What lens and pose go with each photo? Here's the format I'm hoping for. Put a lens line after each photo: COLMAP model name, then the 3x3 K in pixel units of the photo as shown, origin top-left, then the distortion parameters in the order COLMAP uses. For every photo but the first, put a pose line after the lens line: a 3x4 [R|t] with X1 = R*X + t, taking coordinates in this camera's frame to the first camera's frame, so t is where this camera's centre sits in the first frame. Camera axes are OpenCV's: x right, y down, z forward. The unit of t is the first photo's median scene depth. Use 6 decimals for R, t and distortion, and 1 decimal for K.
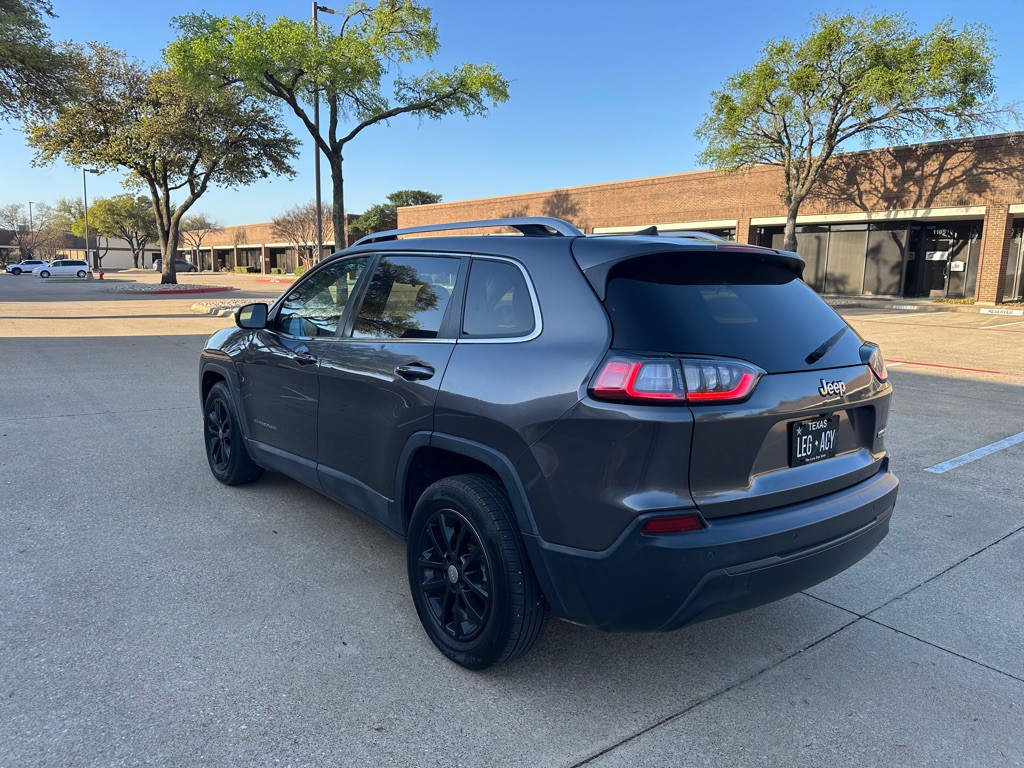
lens RADIAL K [[713.4, 0, 506.0], [0, 713.4, 388.9], [0, 0, 1]] dist [0.032019, -0.038895]
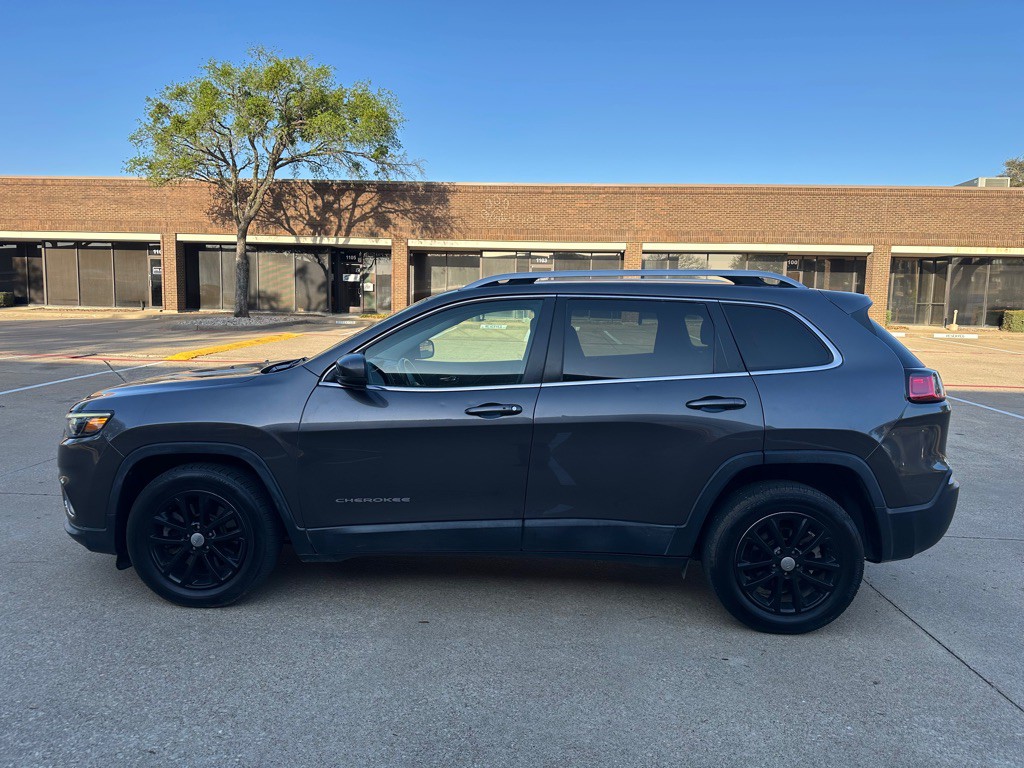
lens RADIAL K [[713.4, 0, 510.9], [0, 713.4, 385.0], [0, 0, 1]] dist [0.032019, -0.038895]
pose [[0.649608, -0.093357, 0.754515, -0.132313], [0.112376, 0.993321, 0.026153, -0.013194], [-0.751918, 0.067801, 0.655761, 0.054791]]
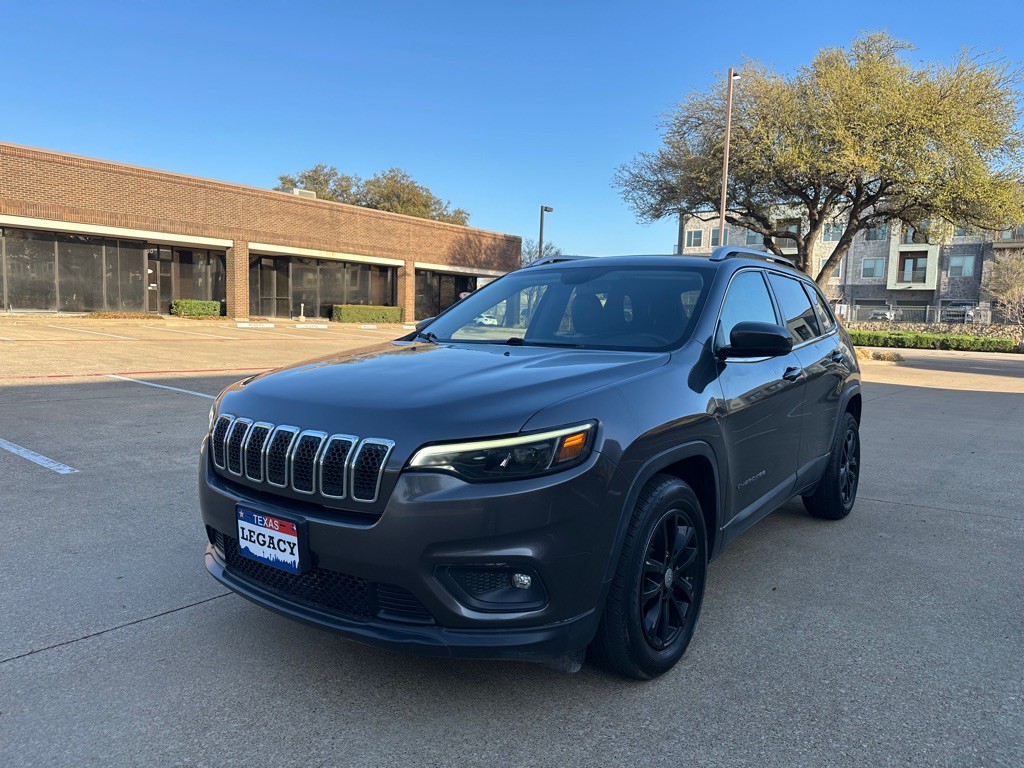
lens RADIAL K [[713.4, 0, 506.2], [0, 713.4, 383.4], [0, 0, 1]] dist [0.032019, -0.038895]
pose [[-0.253744, -0.116722, 0.960203, -0.157483], [0.117332, 0.981648, 0.150335, -0.031026], [-0.960129, 0.150809, -0.235392, 0.225526]]
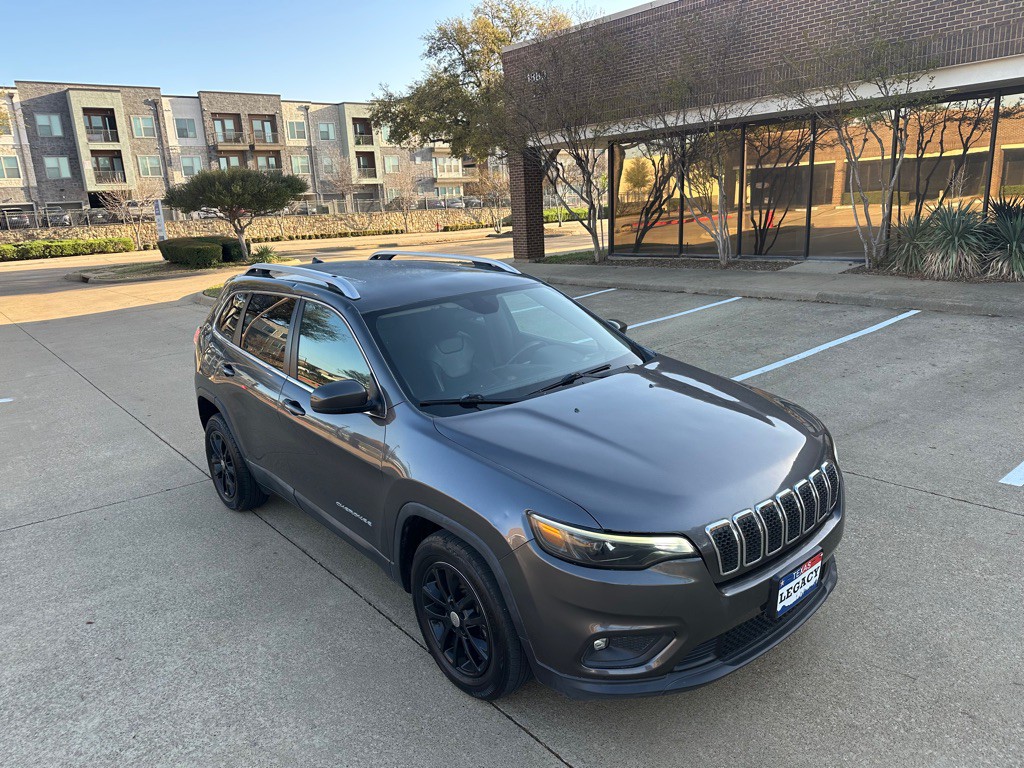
lens RADIAL K [[713.4, 0, 502.8], [0, 713.4, 382.2], [0, 0, 1]] dist [0.032019, -0.038895]
pose [[-0.999171, 0.035557, -0.019835, -0.024923], [0.025017, 0.920510, 0.389916, -0.071905], [0.032123, 0.389097, -0.920637, 0.319369]]
